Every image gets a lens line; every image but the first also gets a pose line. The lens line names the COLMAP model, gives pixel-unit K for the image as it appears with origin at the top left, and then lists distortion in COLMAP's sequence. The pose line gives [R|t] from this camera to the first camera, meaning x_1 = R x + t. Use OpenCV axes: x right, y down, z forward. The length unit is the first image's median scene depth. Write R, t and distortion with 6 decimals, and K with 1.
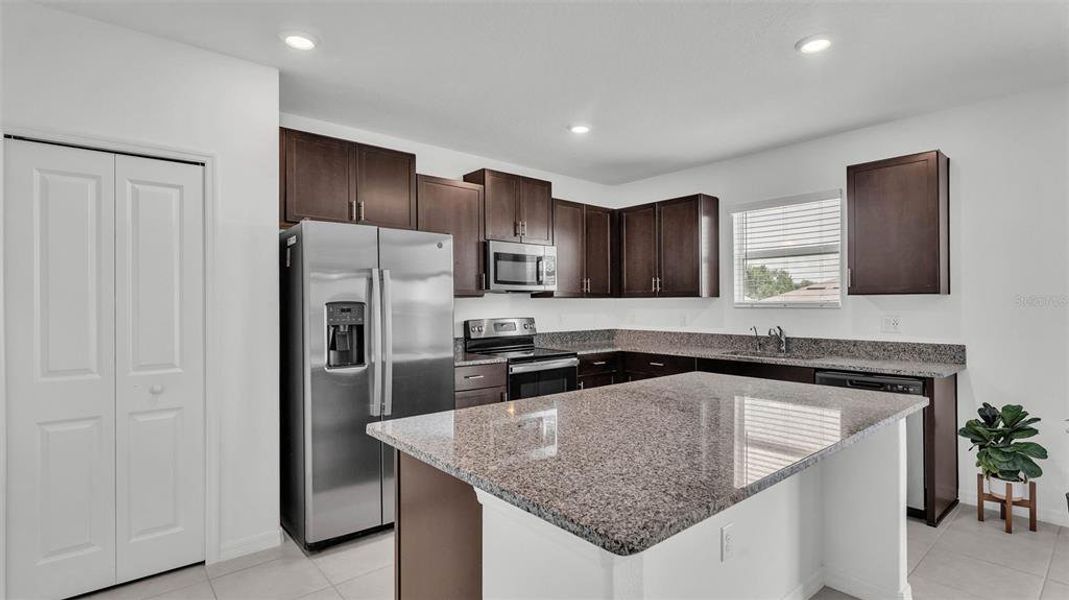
lens RADIAL K [[530.8, 0, 537.6], [0, 530.8, 304.2], [0, 0, 1]] dist [0.011659, -0.000640]
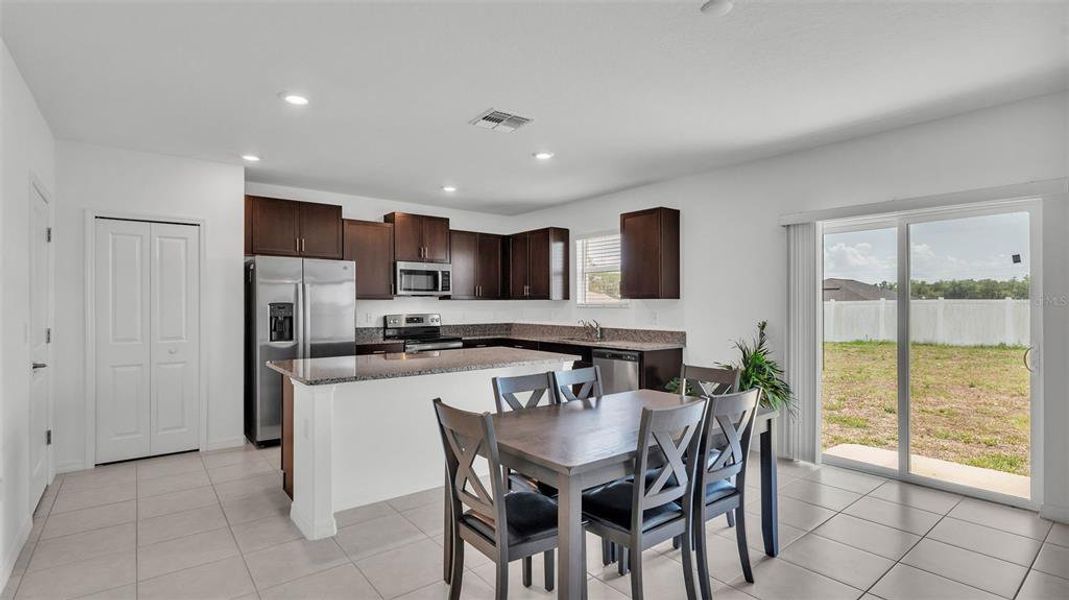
lens RADIAL K [[530.8, 0, 540.7], [0, 530.8, 305.0], [0, 0, 1]] dist [0.011659, -0.000640]
pose [[0.999282, 0.002965, -0.037779, 0.373028], [-0.002886, 0.999994, 0.002151, -0.002497], [0.037785, -0.002040, 0.999284, -0.471279]]
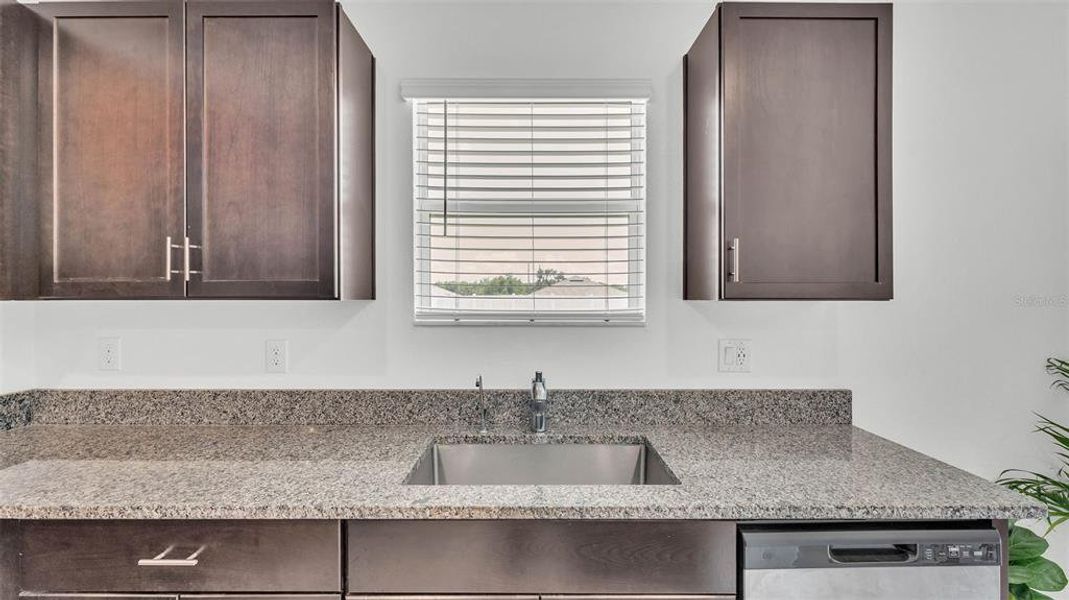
lens RADIAL K [[429.1, 0, 536.7], [0, 429.1, 297.2], [0, 0, 1]] dist [0.006244, -0.000137]
pose [[0.655194, 0.003395, 0.755453, 0.202108], [-0.000520, 0.999992, -0.004042, -0.016371], [-0.755460, 0.002255, 0.655191, 0.805169]]
